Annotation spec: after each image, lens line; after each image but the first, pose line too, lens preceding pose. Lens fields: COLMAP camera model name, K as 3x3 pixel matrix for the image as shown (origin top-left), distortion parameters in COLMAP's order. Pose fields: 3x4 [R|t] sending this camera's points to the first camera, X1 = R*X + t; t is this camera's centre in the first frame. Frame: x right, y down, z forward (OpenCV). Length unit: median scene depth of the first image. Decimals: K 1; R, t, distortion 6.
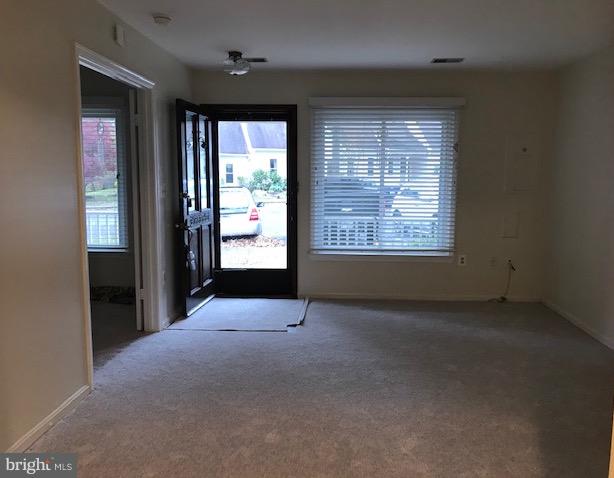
lens RADIAL K [[528.3, 0, 307.0], [0, 528.3, 239.0], [0, 0, 1]] dist [0.000187, 0.000028]
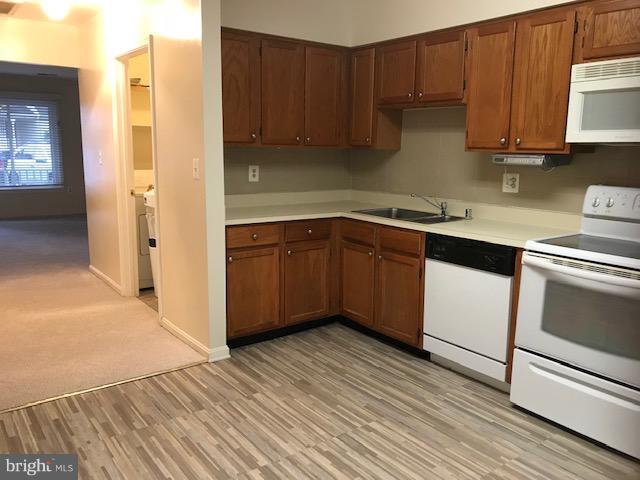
lens RADIAL K [[527.6, 0, 317.6], [0, 527.6, 238.9], [0, 0, 1]] dist [0.044448, -0.054540]
pose [[0.763522, -0.105102, 0.637172, -0.204086], [0.066403, 0.994215, 0.084426, 0.104483], [-0.642359, -0.022151, 0.766083, -0.825728]]
